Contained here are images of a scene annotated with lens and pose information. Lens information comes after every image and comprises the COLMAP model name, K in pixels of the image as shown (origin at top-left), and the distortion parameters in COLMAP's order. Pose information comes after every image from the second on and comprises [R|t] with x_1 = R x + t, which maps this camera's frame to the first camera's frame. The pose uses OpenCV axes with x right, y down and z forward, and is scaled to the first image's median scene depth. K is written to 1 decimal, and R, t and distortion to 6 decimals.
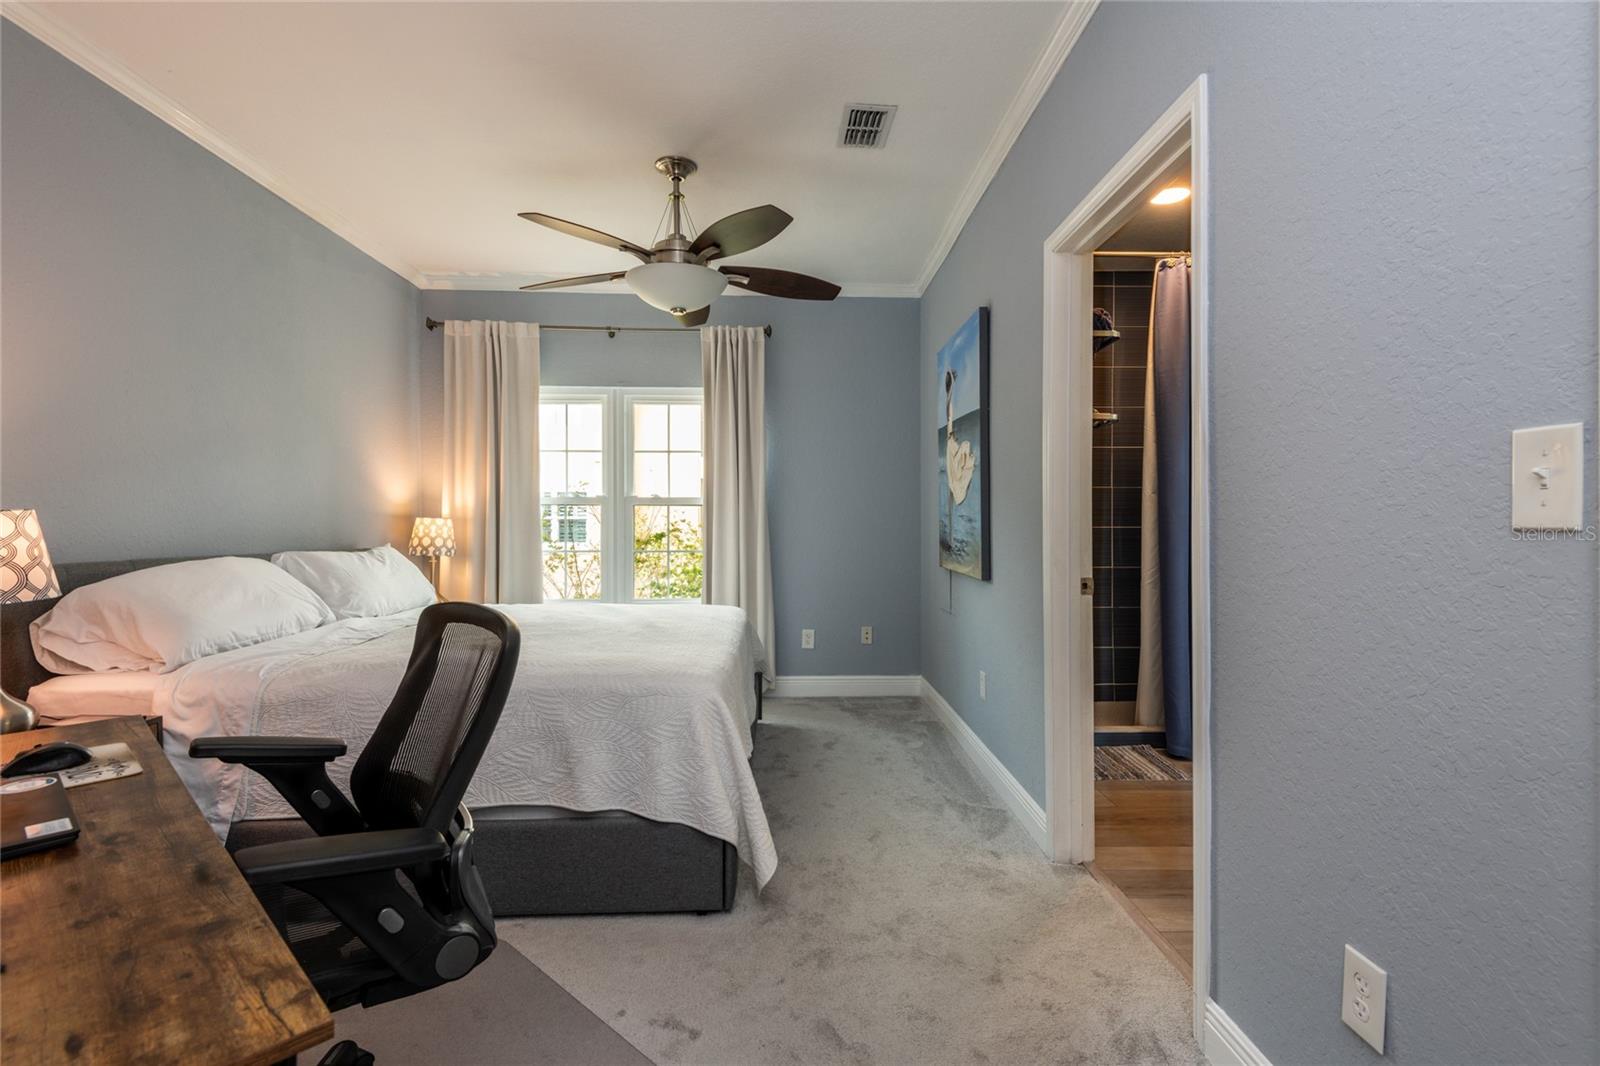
lens RADIAL K [[750.6, 0, 806.5], [0, 750.6, 512.4], [0, 0, 1]] dist [0.032976, -0.028145]
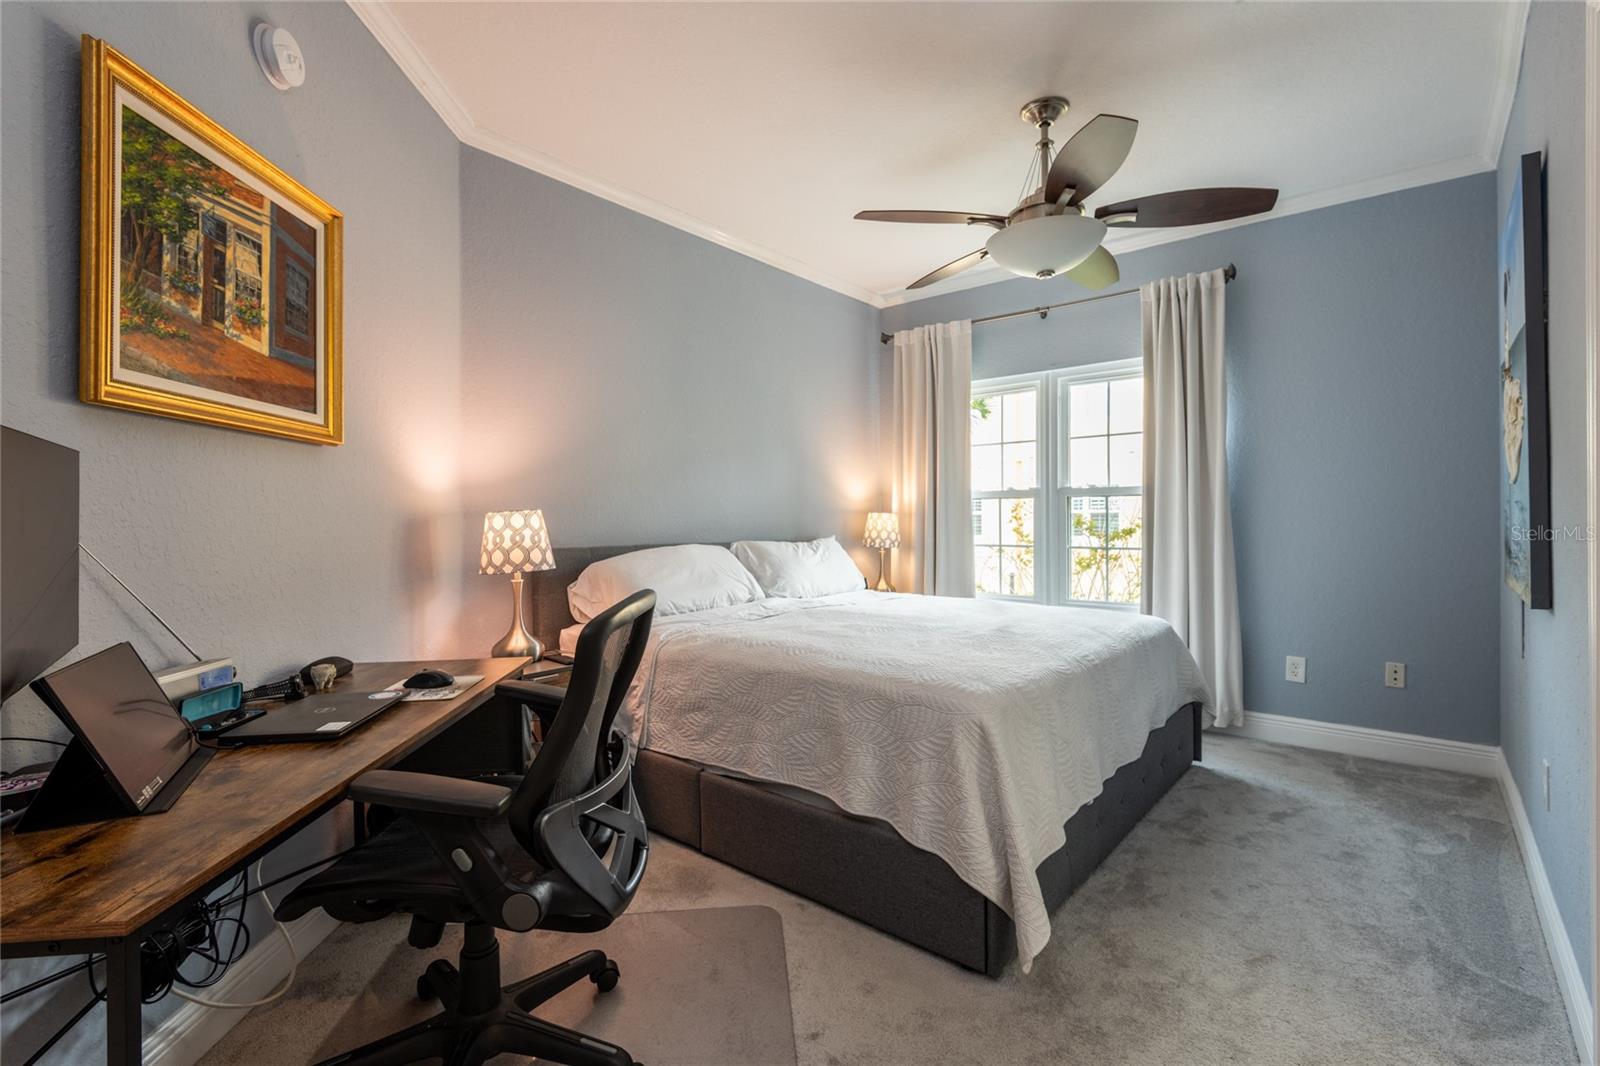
lens RADIAL K [[732.8, 0, 800.5], [0, 732.8, 512.7], [0, 0, 1]] dist [0.027120, -0.022632]
pose [[0.734705, -0.010400, -0.678307, 0.150194], [0.015634, 0.999876, 0.001604, 0.003519], [0.678207, -0.011784, 0.734777, 0.130148]]
